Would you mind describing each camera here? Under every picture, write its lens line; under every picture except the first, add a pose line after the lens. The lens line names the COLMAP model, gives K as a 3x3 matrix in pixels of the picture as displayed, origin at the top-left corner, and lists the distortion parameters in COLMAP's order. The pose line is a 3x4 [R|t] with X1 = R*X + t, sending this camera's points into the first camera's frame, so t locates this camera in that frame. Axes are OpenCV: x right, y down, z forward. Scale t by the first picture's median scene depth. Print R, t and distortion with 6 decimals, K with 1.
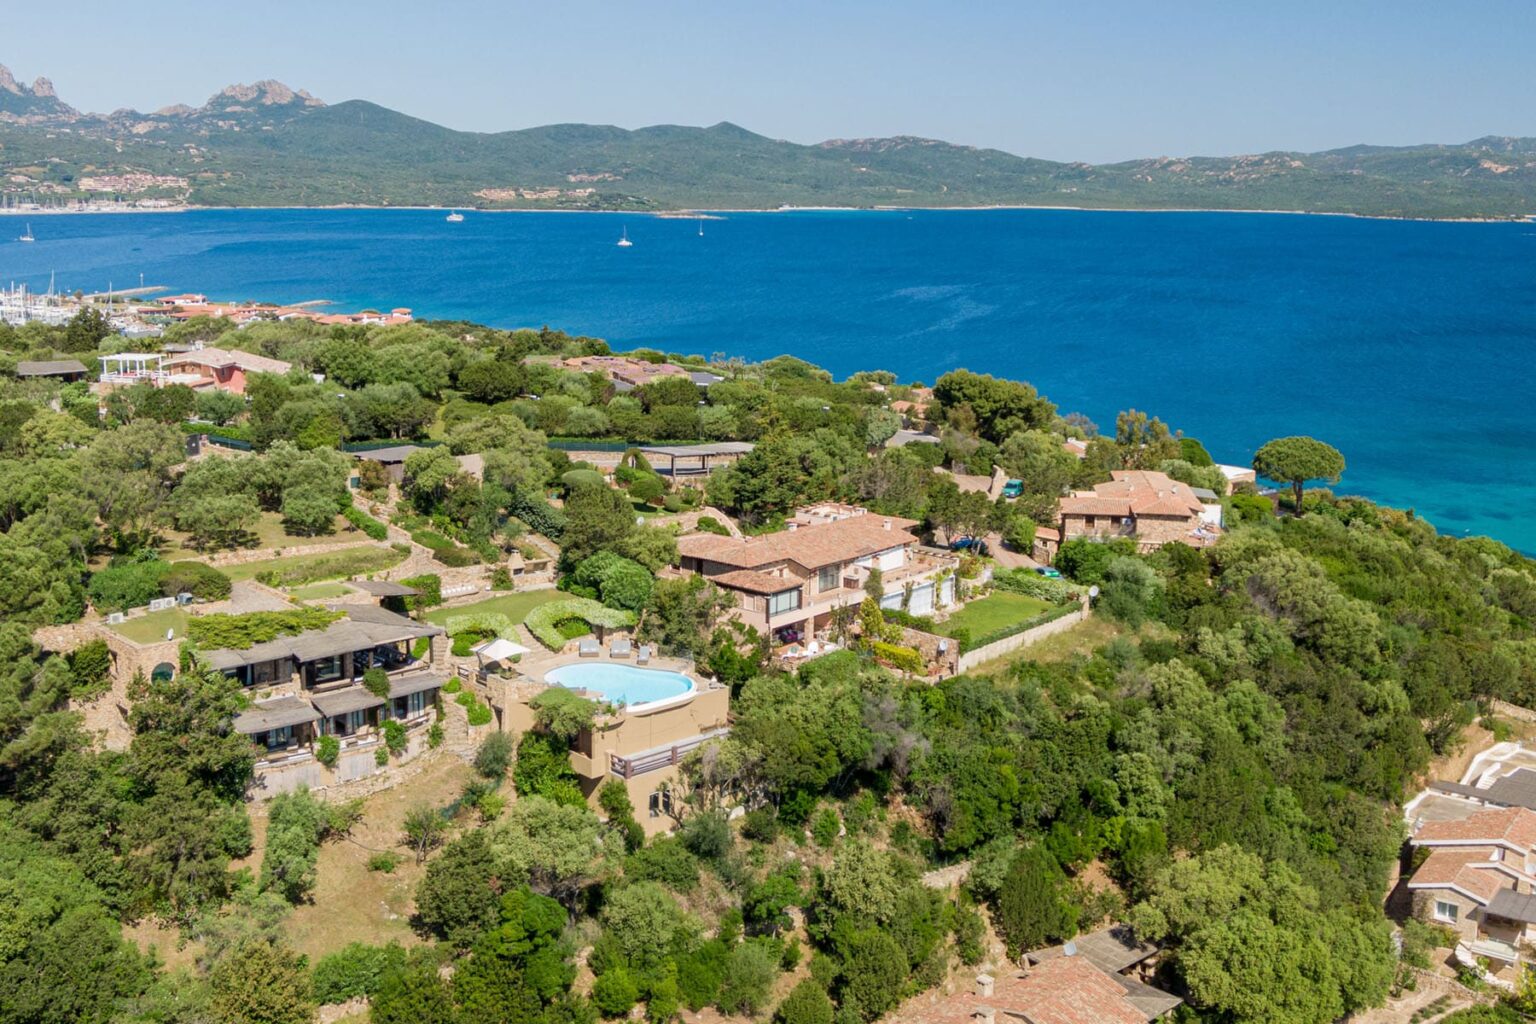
lens RADIAL K [[1693.5, 0, 768.0], [0, 1693.5, 512.0], [0, 0, 1]] dist [0.027138, -0.022674]
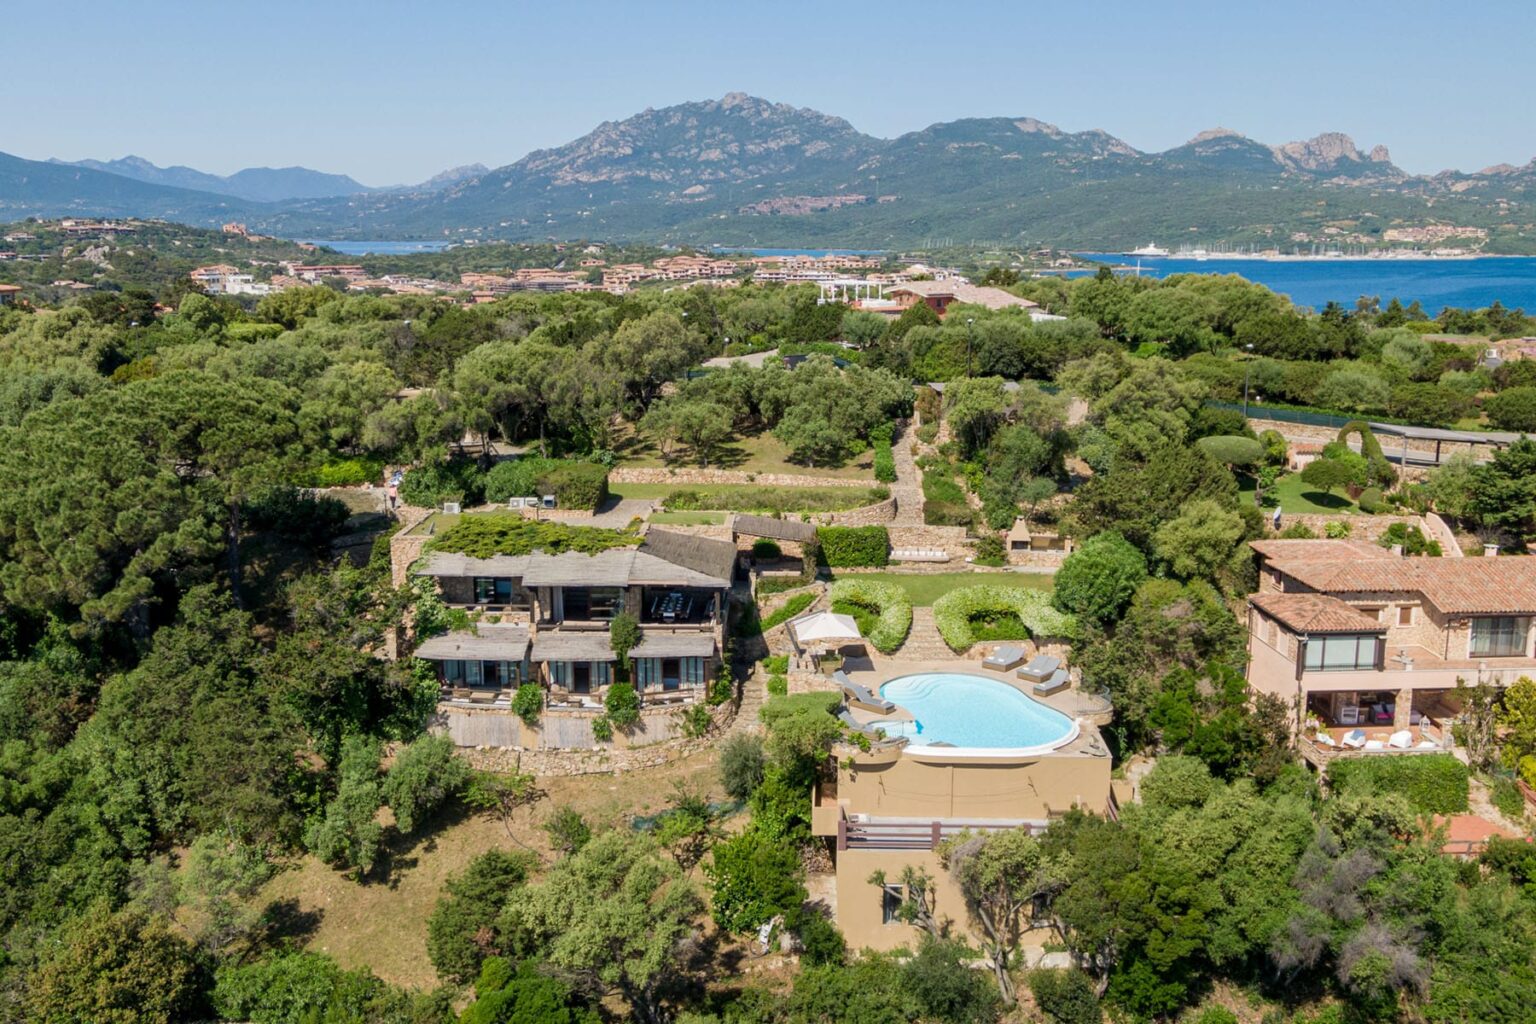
lens RADIAL K [[1488.6, 0, 768.0], [0, 1488.6, 512.0], [0, 0, 1]] dist [0.025984, 0.005732]
pose [[0.716263, 0.127586, -0.686068, 0.219450], [-0.134474, 0.989953, 0.043706, 0.007144], [0.684751, 0.060953, 0.726223, 0.454282]]
